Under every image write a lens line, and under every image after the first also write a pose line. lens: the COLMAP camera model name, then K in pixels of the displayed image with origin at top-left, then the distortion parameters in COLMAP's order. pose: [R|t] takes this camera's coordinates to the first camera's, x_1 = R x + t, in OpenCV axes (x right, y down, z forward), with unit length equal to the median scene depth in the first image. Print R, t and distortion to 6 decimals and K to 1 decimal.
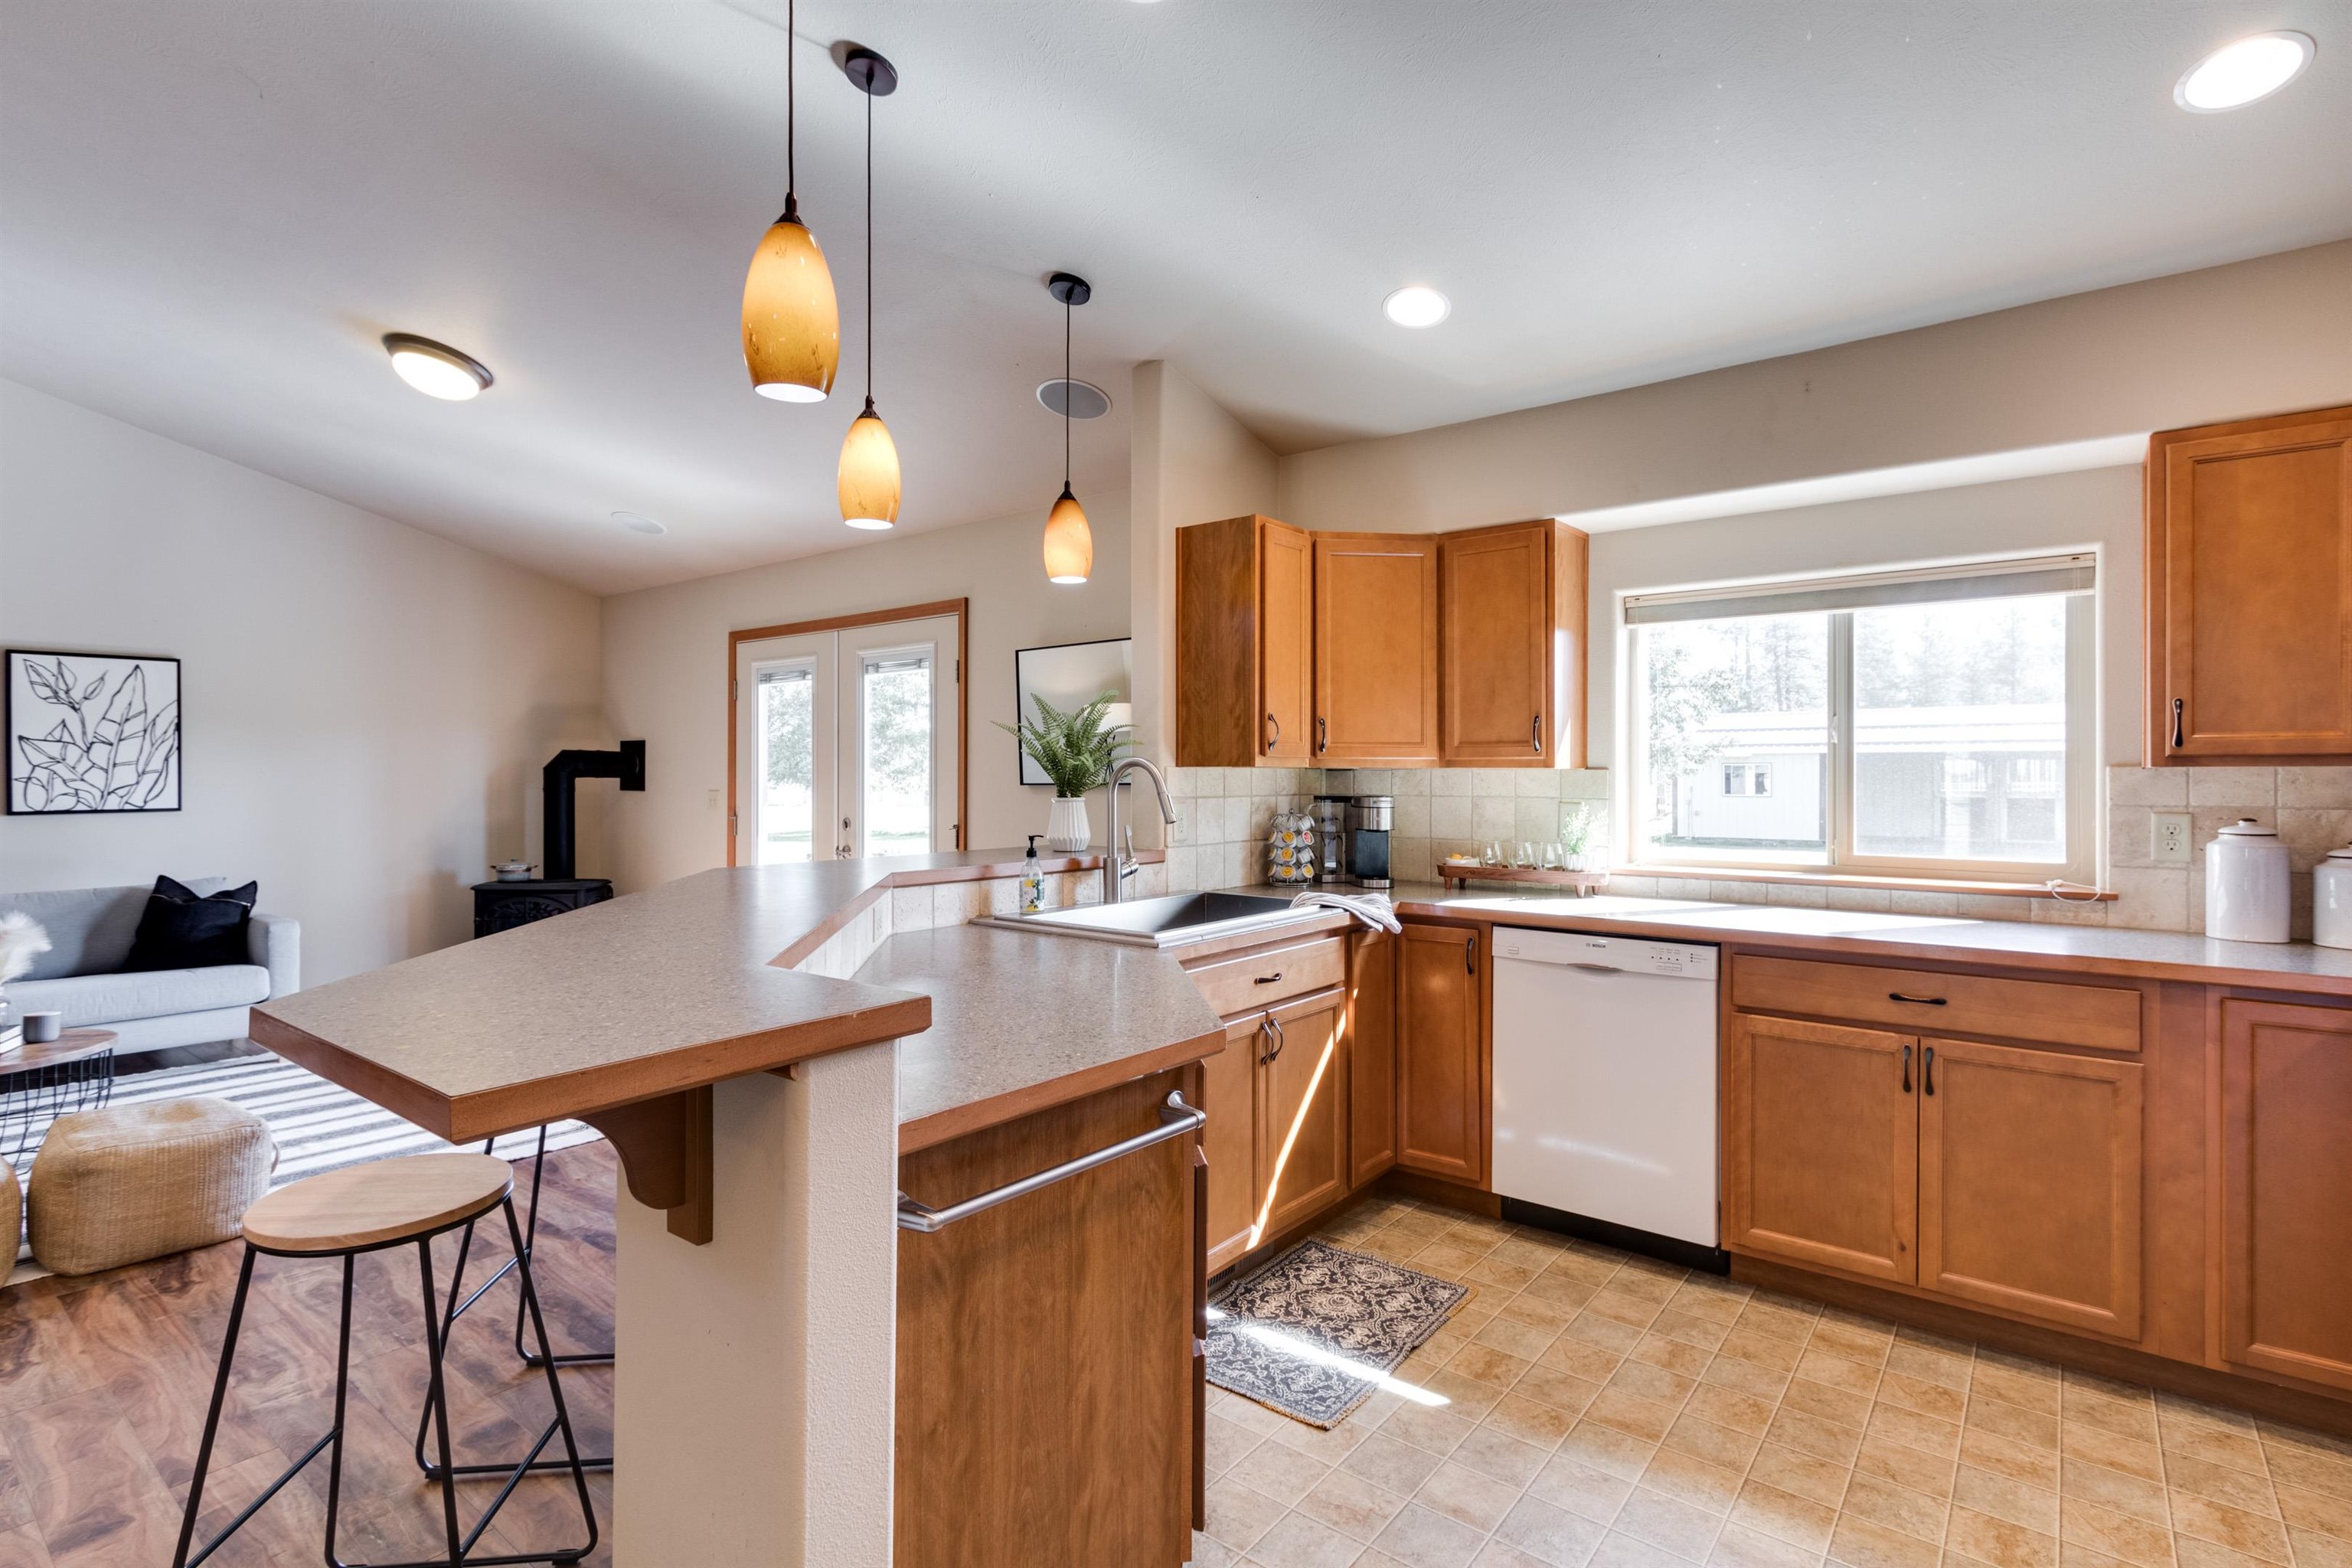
lens RADIAL K [[1114.3, 0, 1179.2], [0, 1114.3, 776.1], [0, 0, 1]] dist [-0.000312, -0.001139]
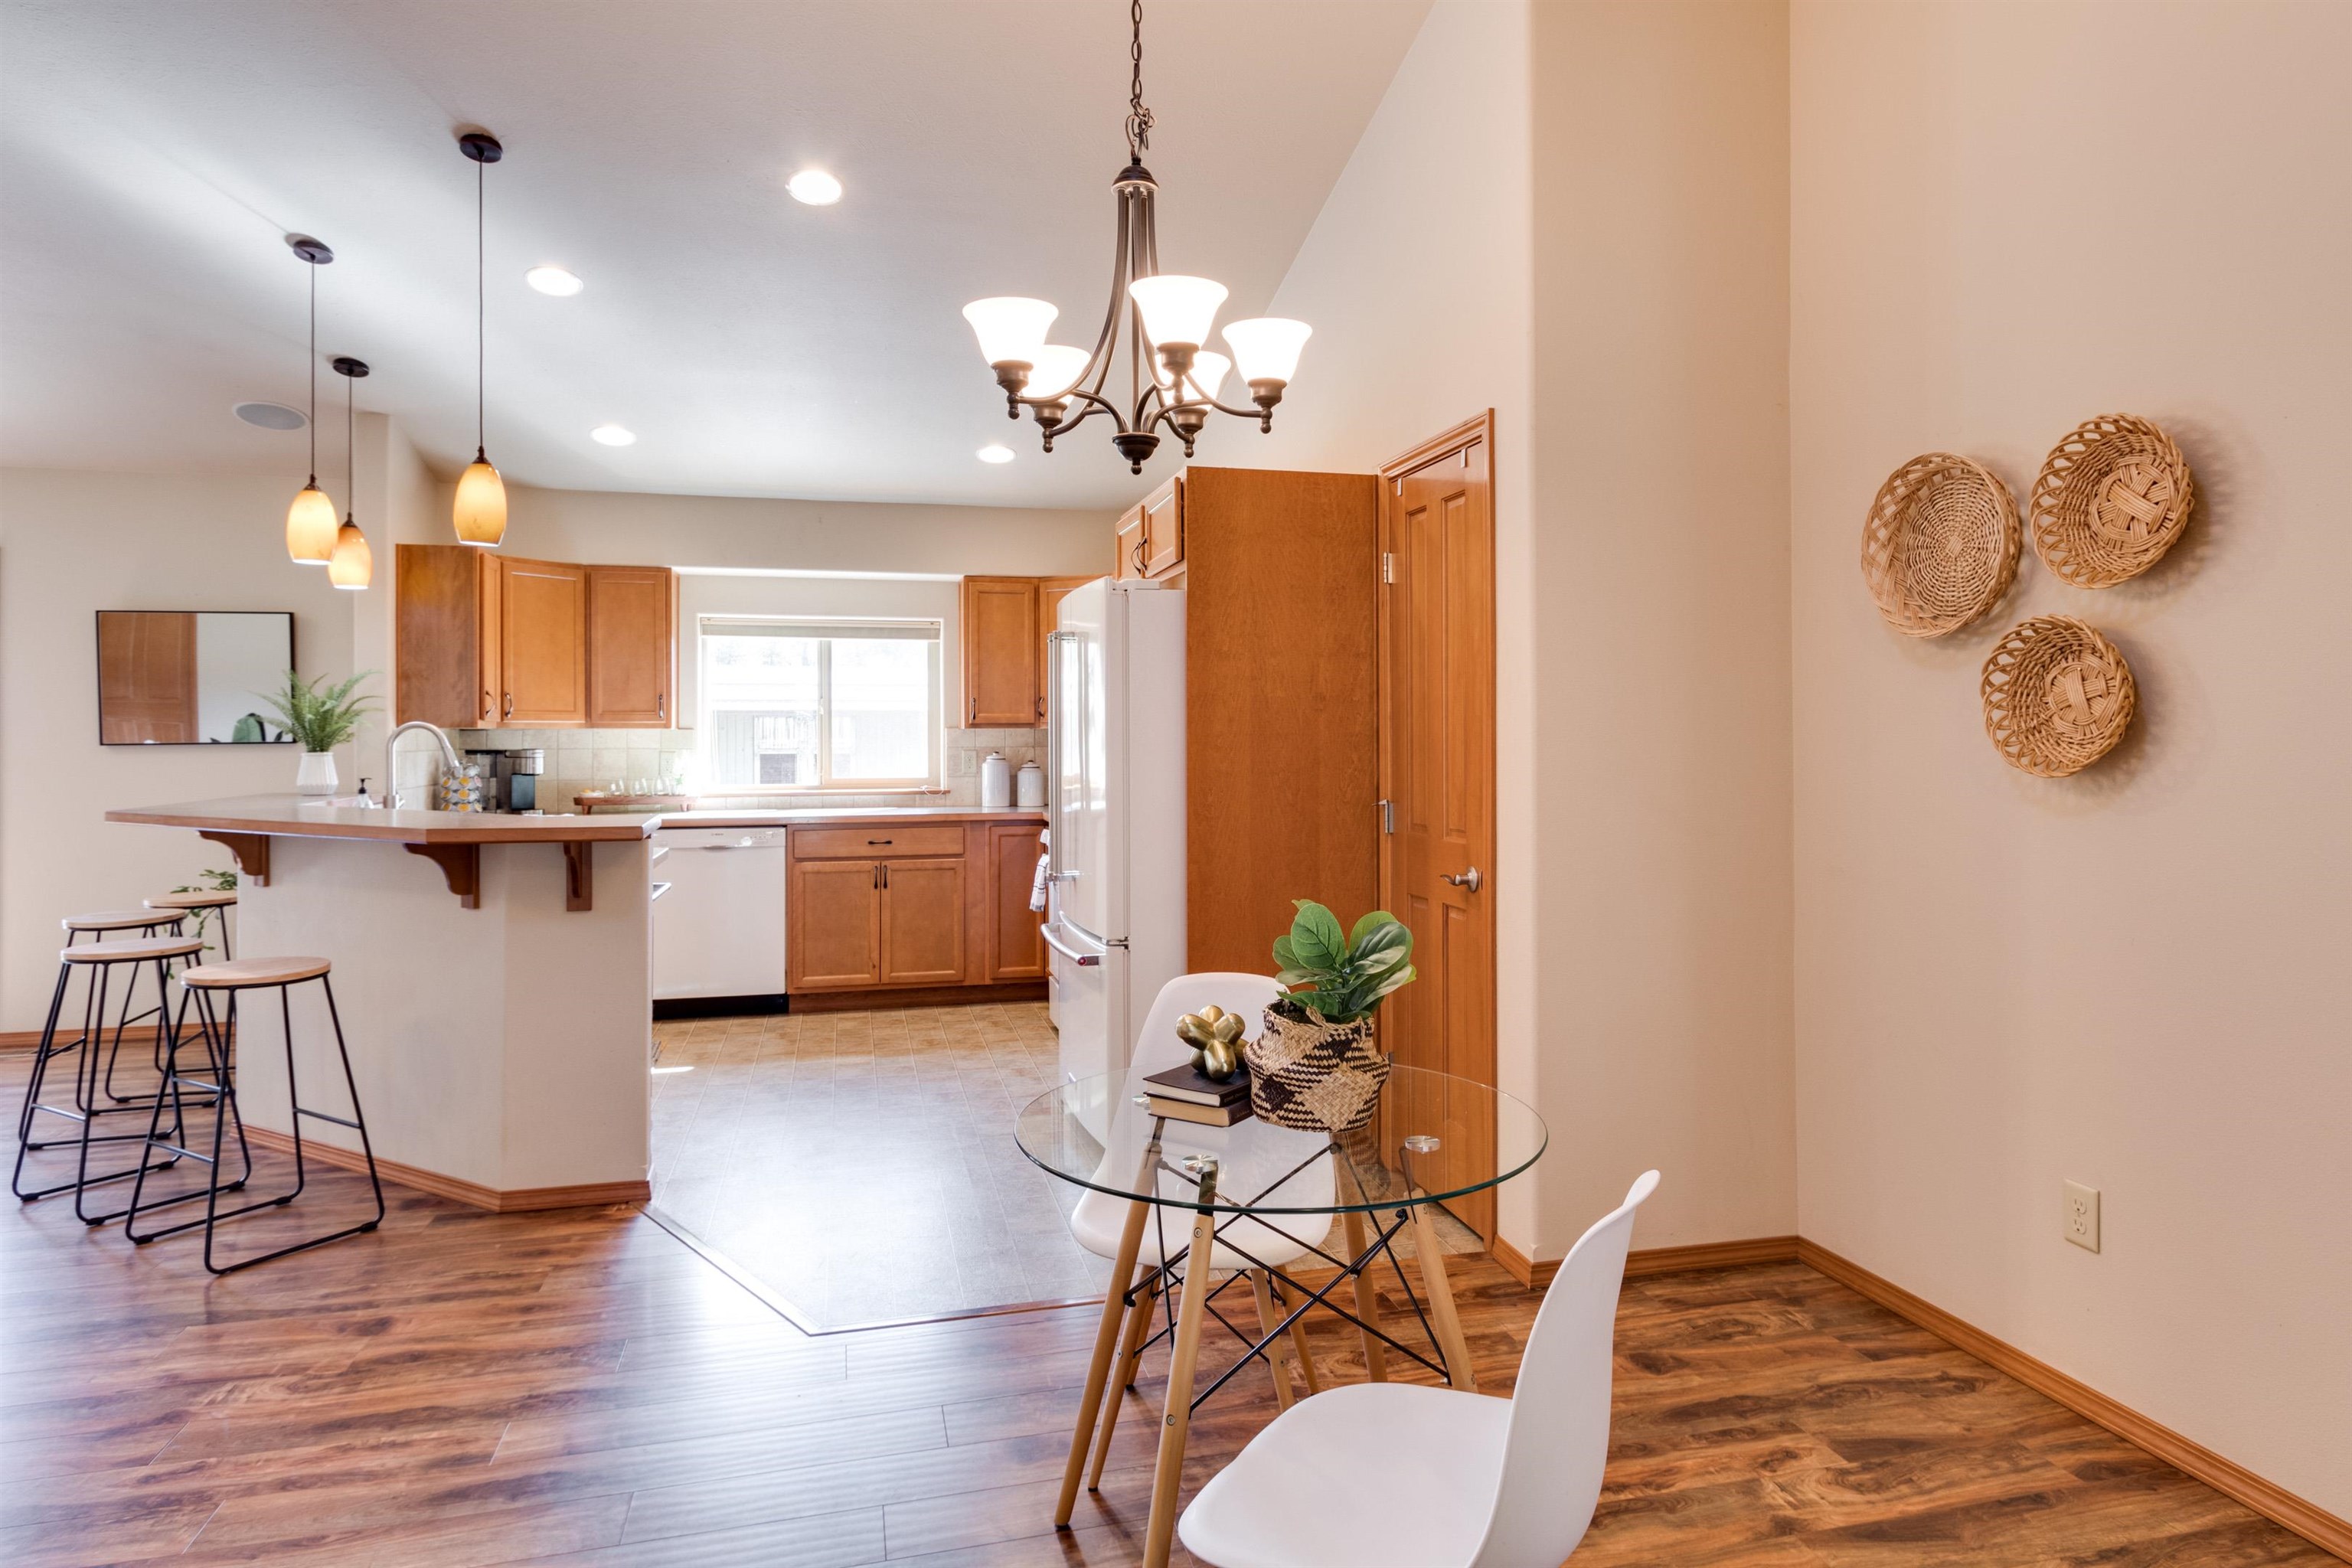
lens RADIAL K [[1331.7, 0, 1172.3], [0, 1331.7, 736.4], [0, 0, 1]] dist [-0.000725, 0.000647]
pose [[0.614568, -0.005942, 0.788842, -0.756117], [0.003097, 0.999982, 0.005120, -0.003993], [-0.788858, -0.000703, 0.614575, -0.748566]]
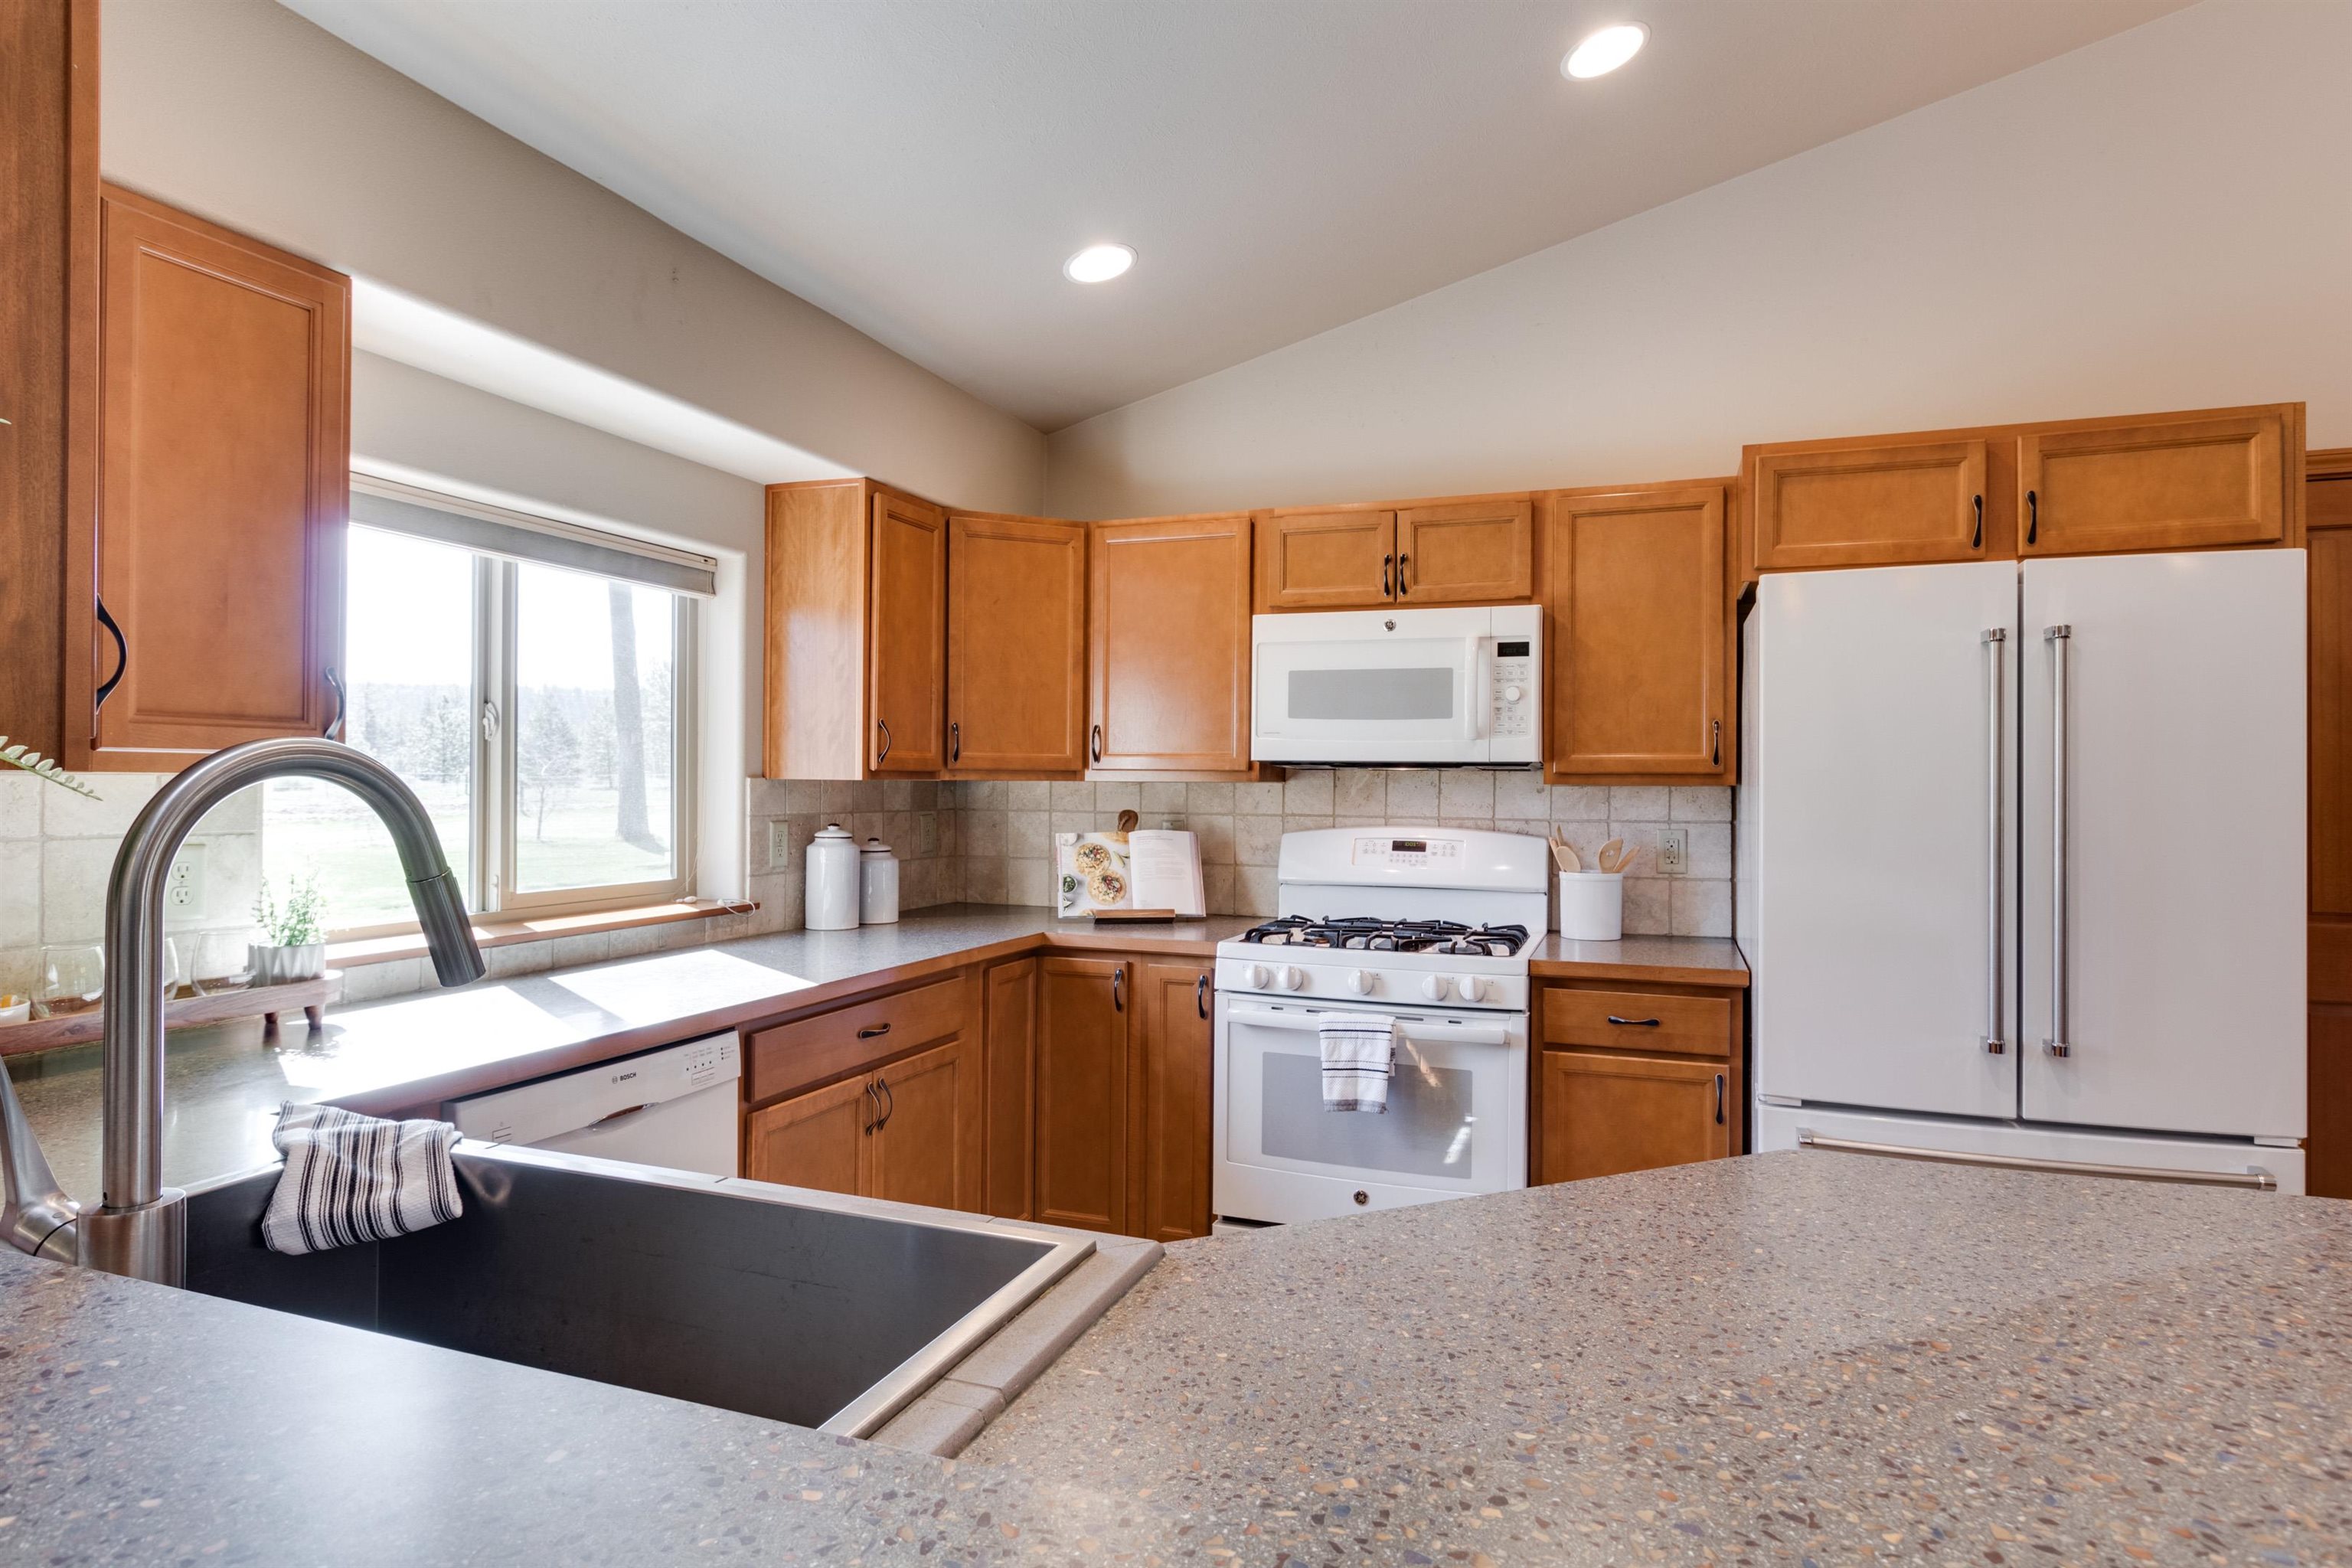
lens RADIAL K [[1287.9, 0, 1176.0], [0, 1287.9, 784.0], [0, 0, 1]] dist [-0.000446, 0.000152]
pose [[-0.297185, -0.004796, 0.954808, -0.349264], [-0.008083, 0.999964, 0.002507, -0.007688], [-0.954786, -0.006973, -0.297213, 0.871743]]
